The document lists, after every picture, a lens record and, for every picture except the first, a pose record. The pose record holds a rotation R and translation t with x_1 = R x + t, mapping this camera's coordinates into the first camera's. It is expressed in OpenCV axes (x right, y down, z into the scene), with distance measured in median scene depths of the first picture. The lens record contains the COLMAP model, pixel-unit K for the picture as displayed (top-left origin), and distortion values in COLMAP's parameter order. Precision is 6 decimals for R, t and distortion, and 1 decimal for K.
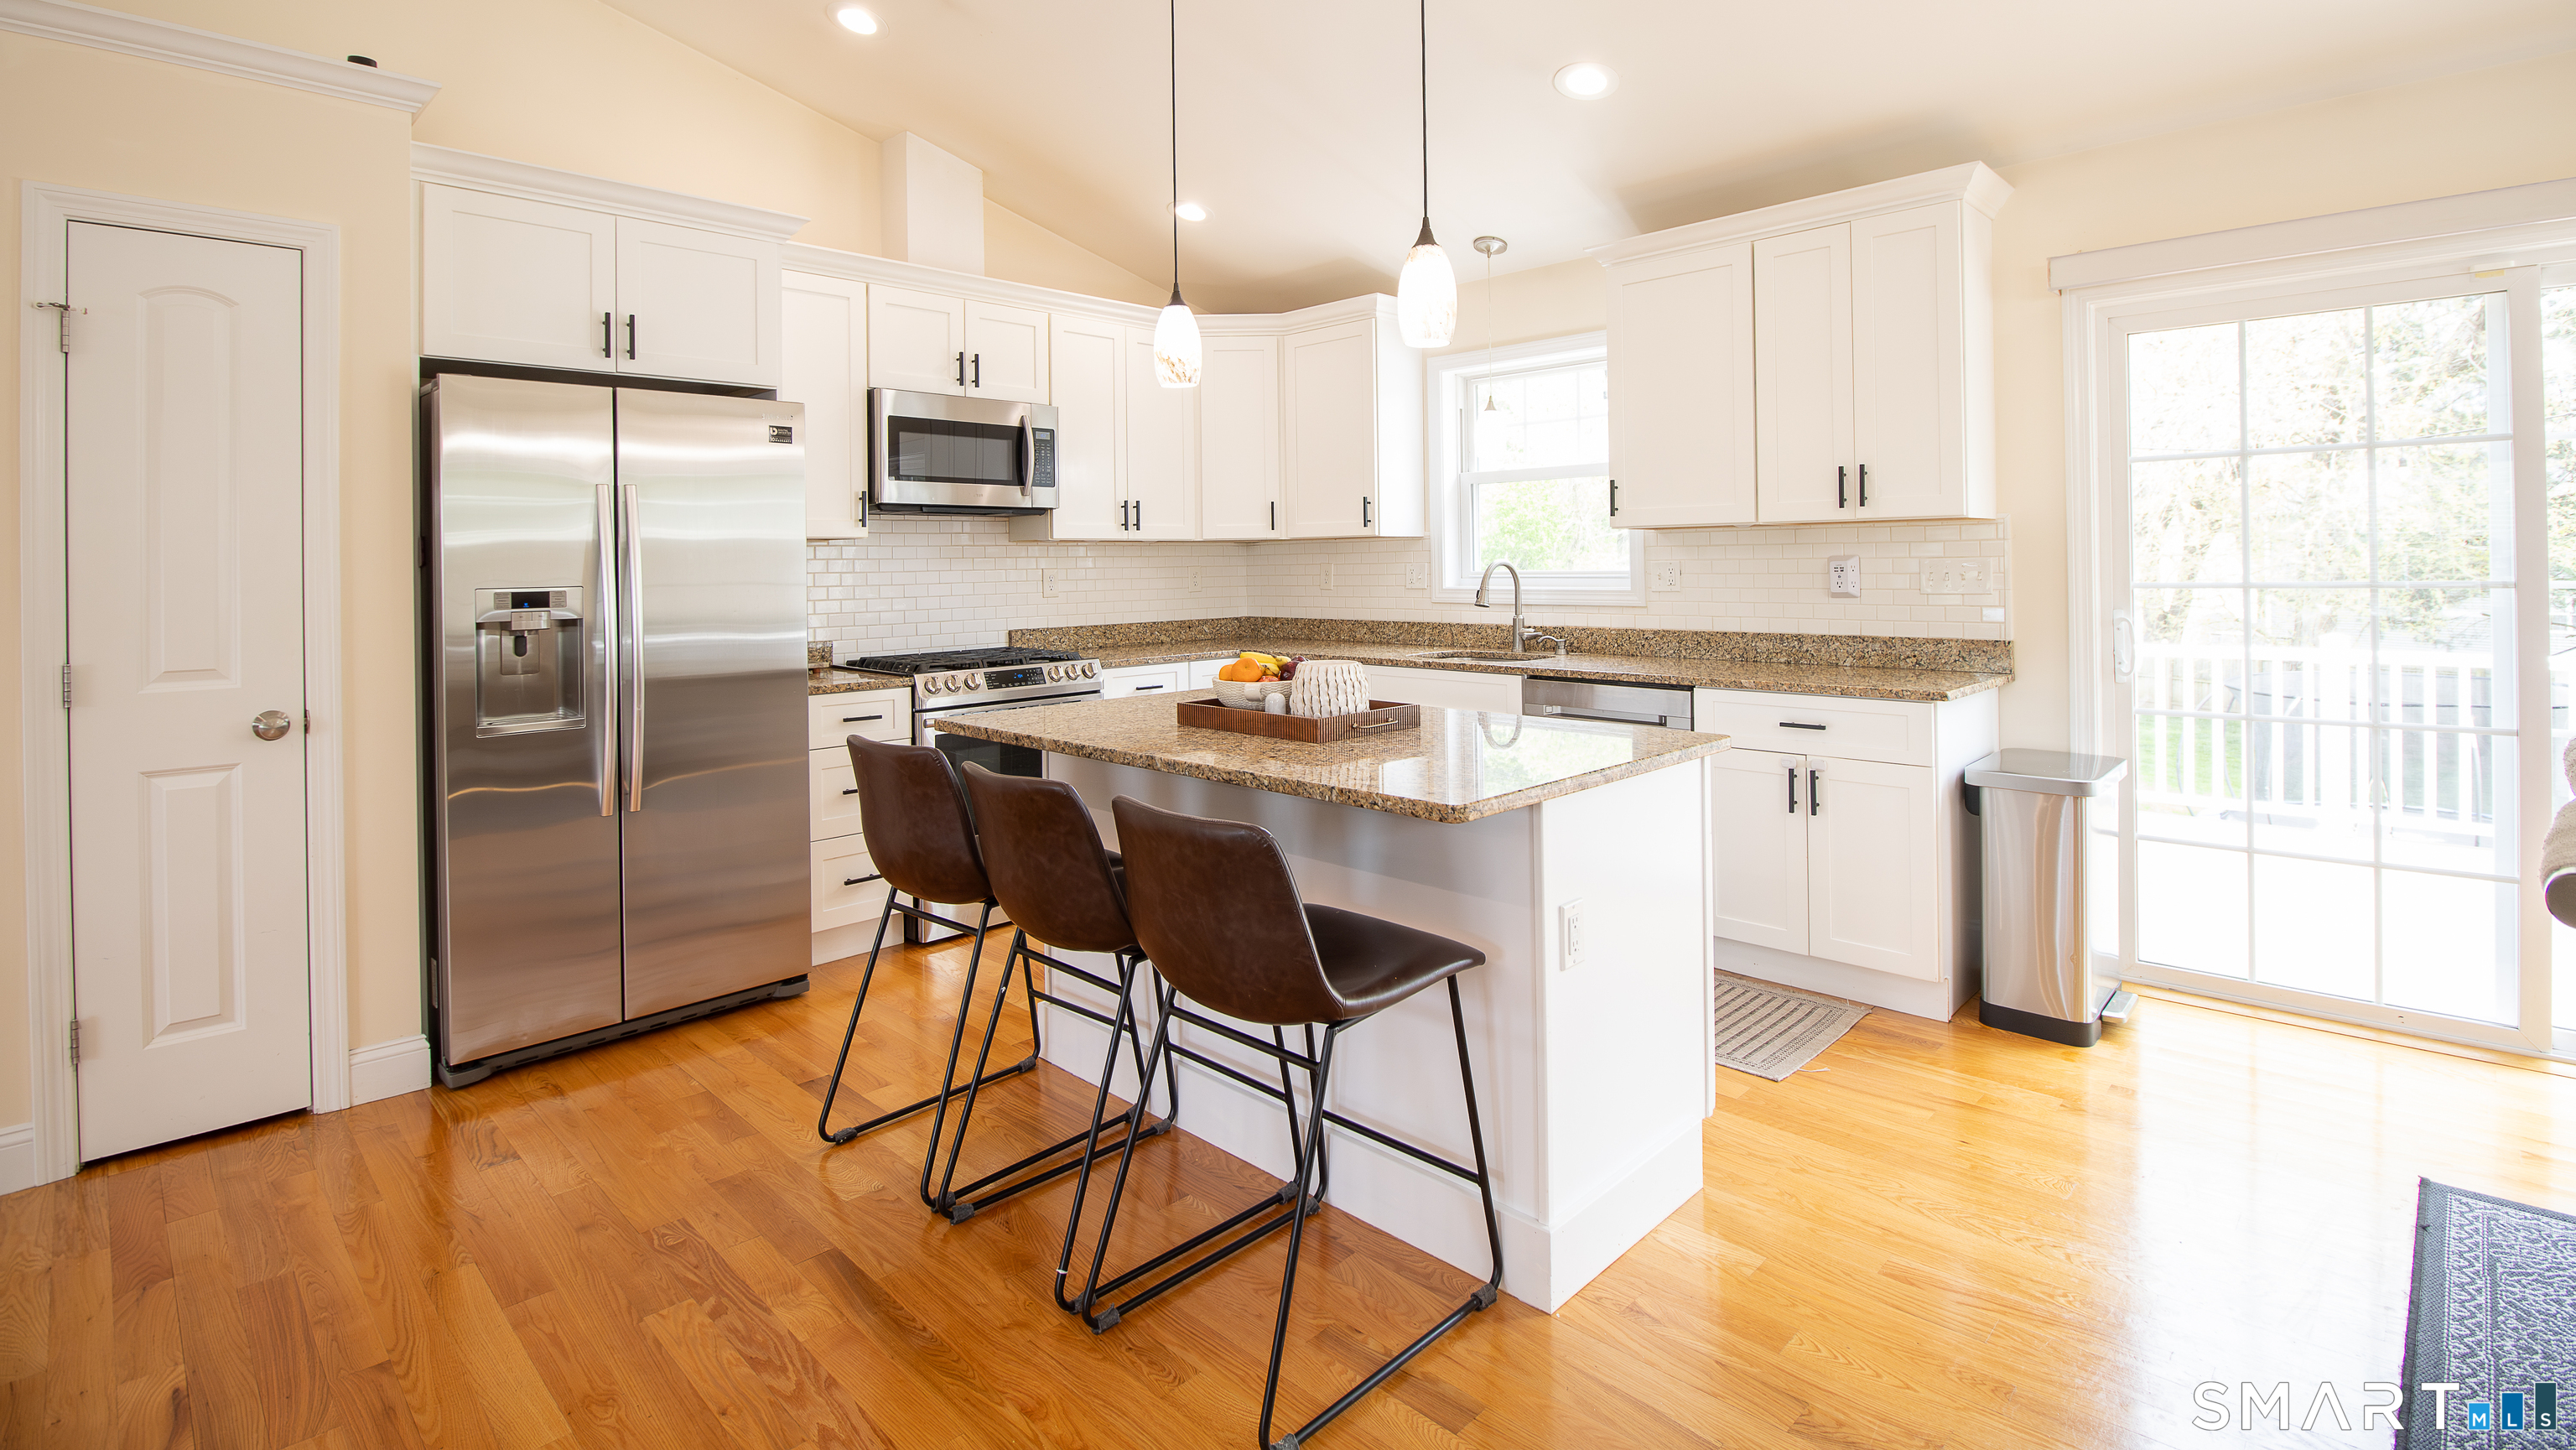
lens RADIAL K [[1197.7, 0, 1282.2], [0, 1197.7, 561.0], [0, 0, 1]] dist [-0.005108, -0.000507]
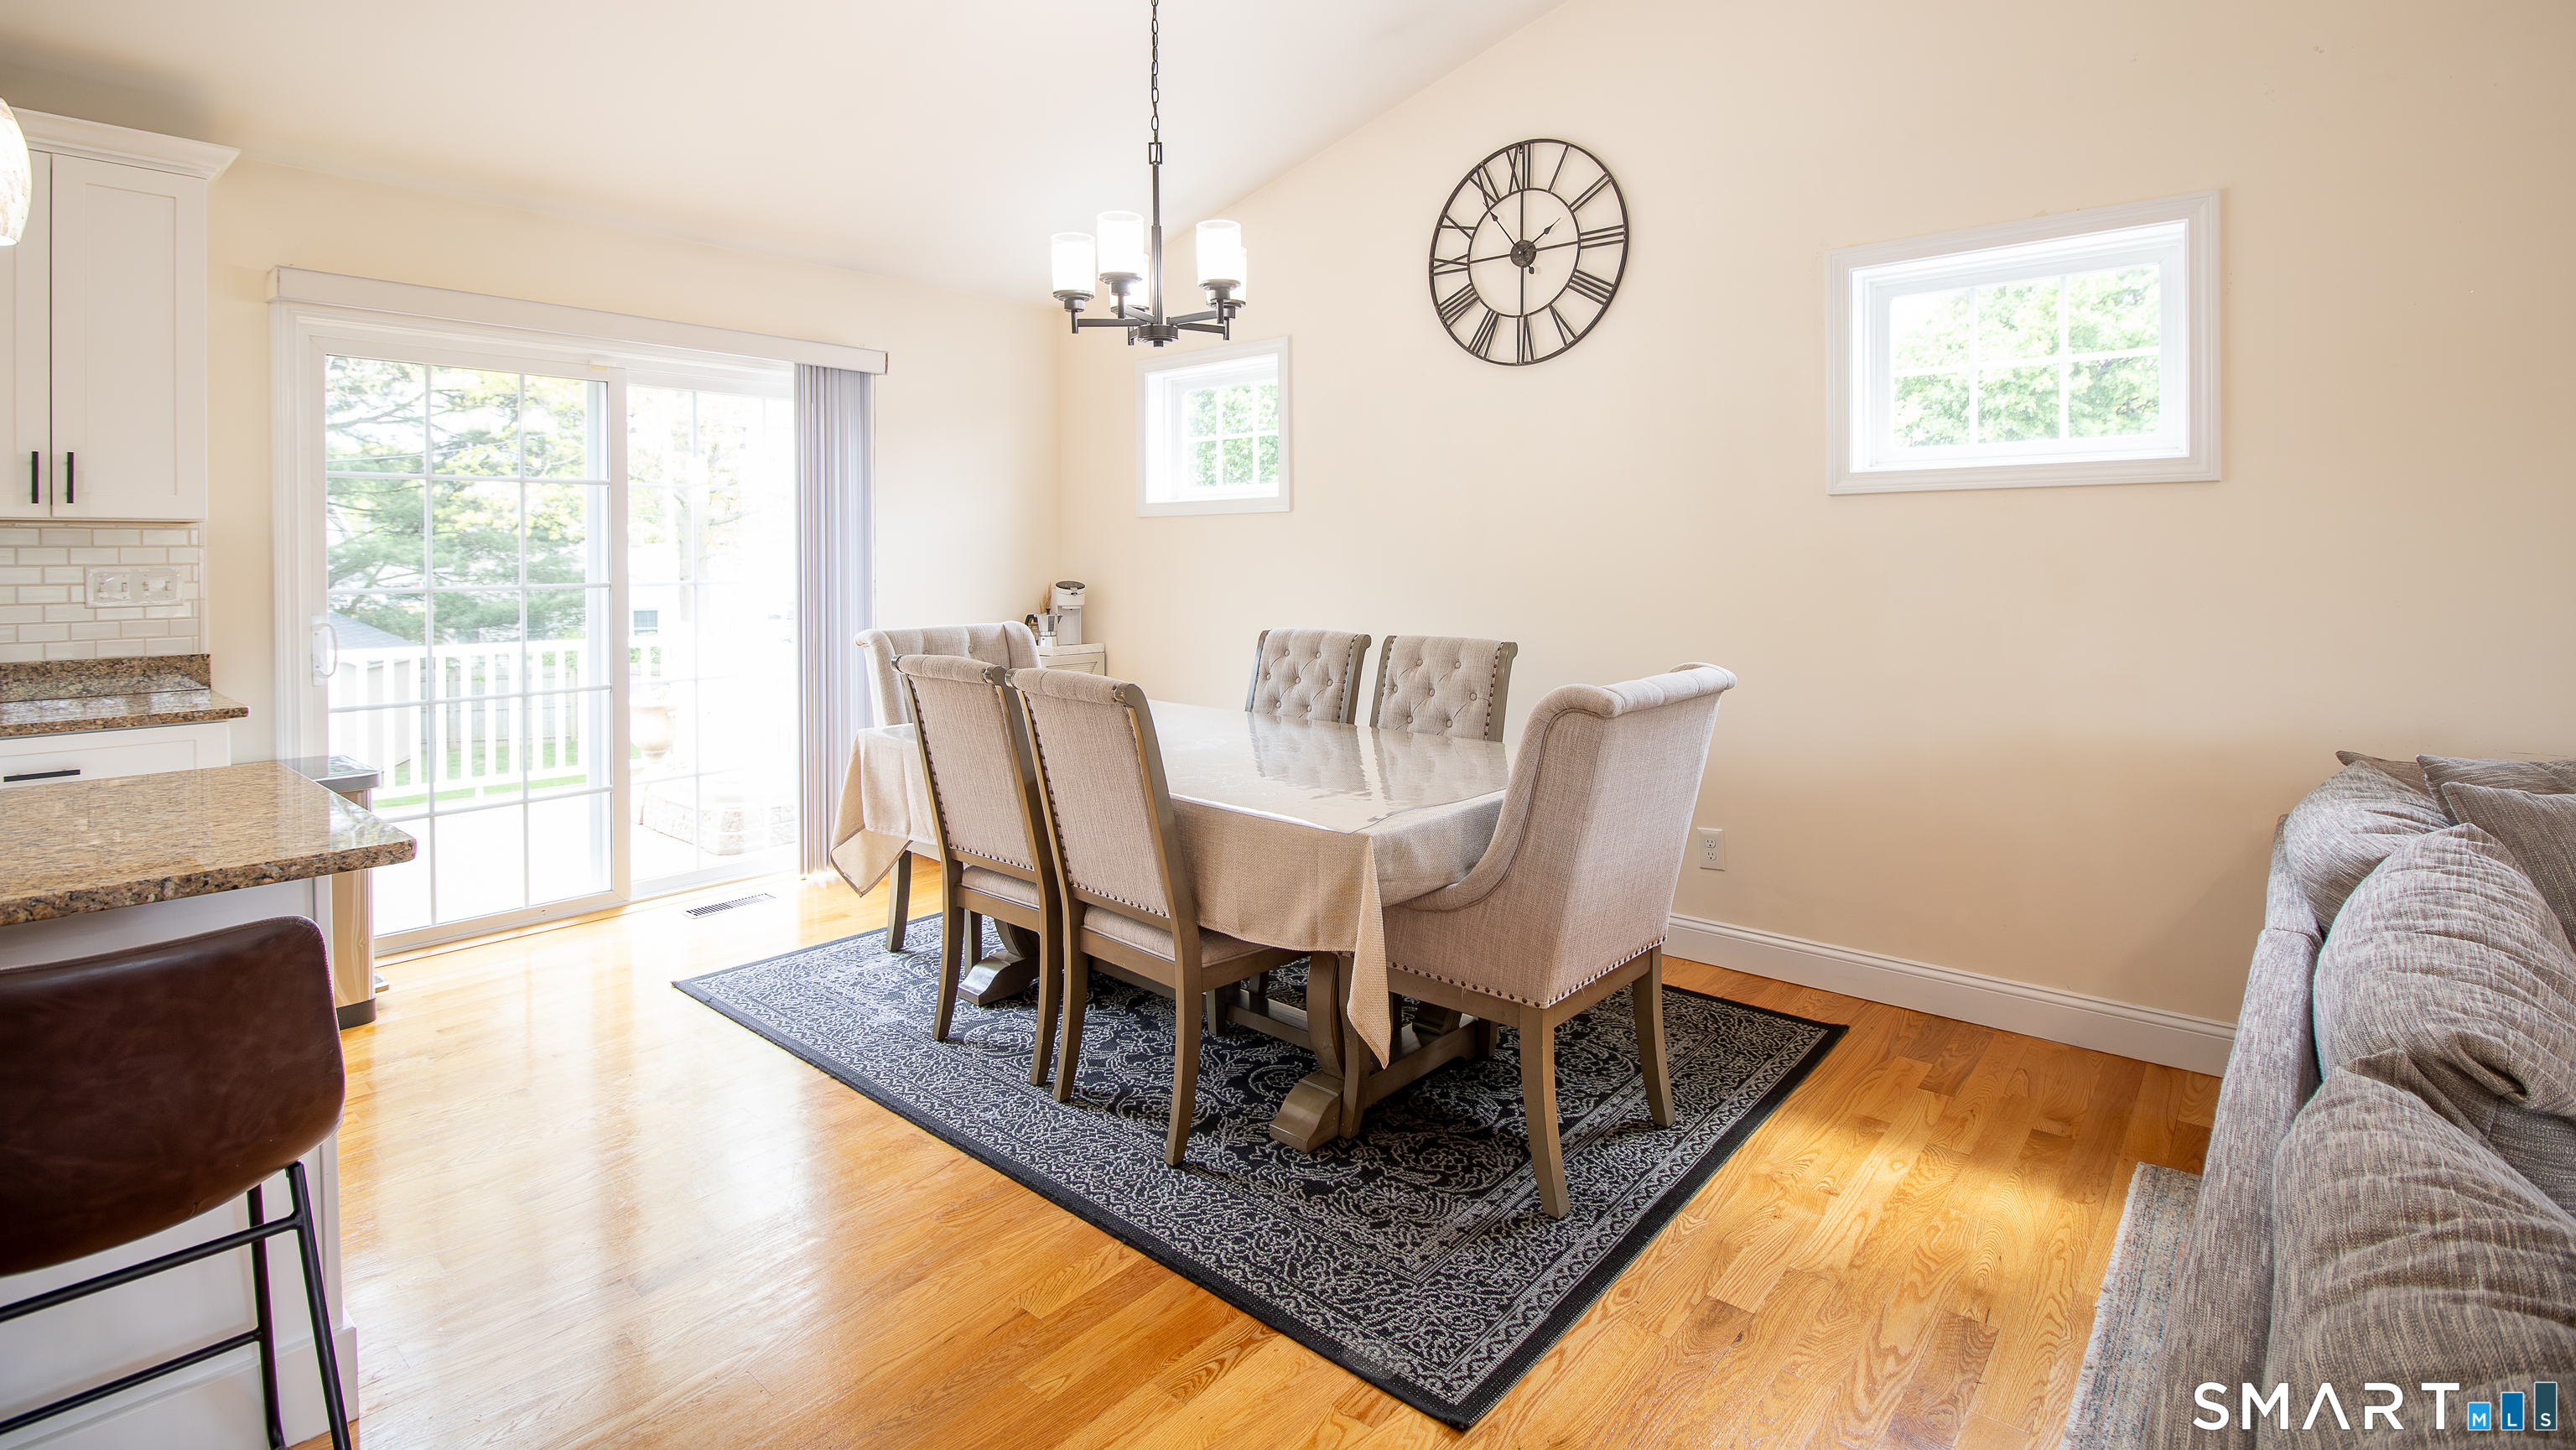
lens RADIAL K [[1197.7, 0, 1301.7], [0, 1197.7, 568.8], [0, 0, 1]] dist [-0.005108, -0.000507]
pose [[-0.068812, 0.002271, 0.997627, -0.339229], [0.003249, 0.999993, -0.002052, 0.004026], [-0.997624, 0.003100, -0.068819, 0.176606]]
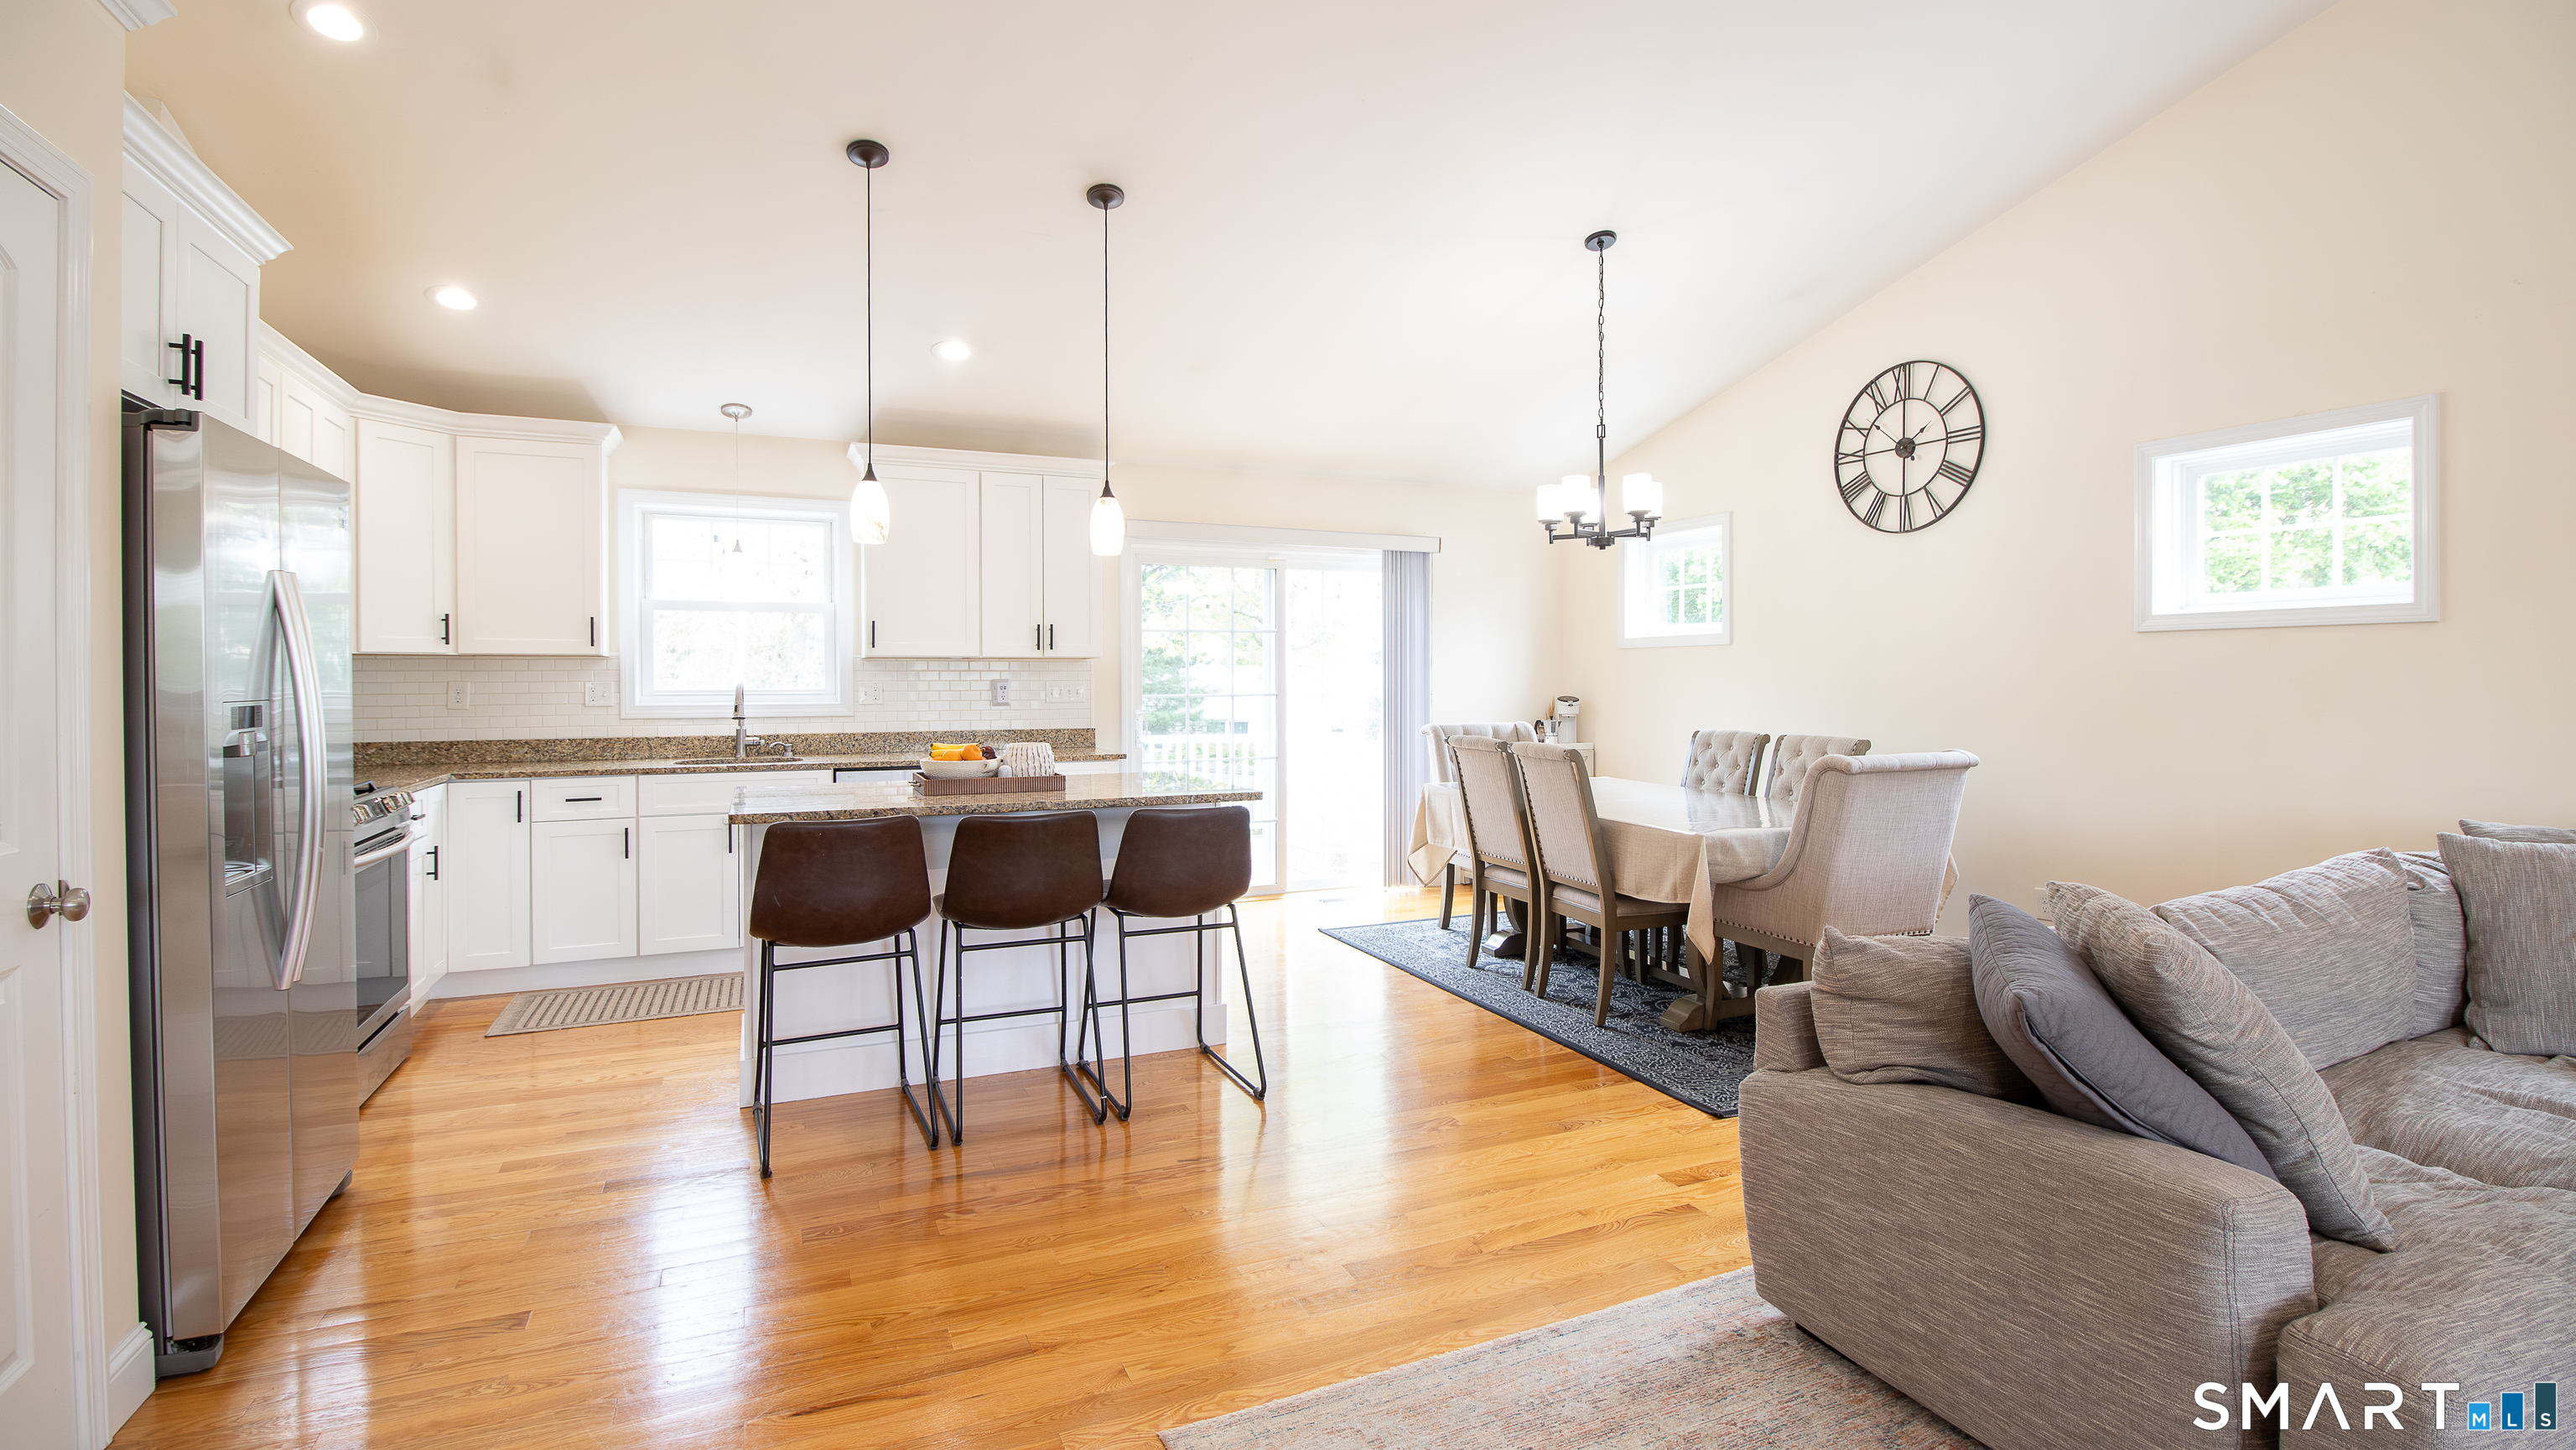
lens RADIAL K [[1197.7, 0, 1291.8], [0, 1197.7, 685.3], [0, 0, 1]] dist [-0.005108, -0.000507]
pose [[0.371110, 0.006292, 0.928567, -0.798867], [-0.004841, 0.999977, -0.004841, 0.008835], [-0.928576, -0.002699, 0.371132, 0.064305]]
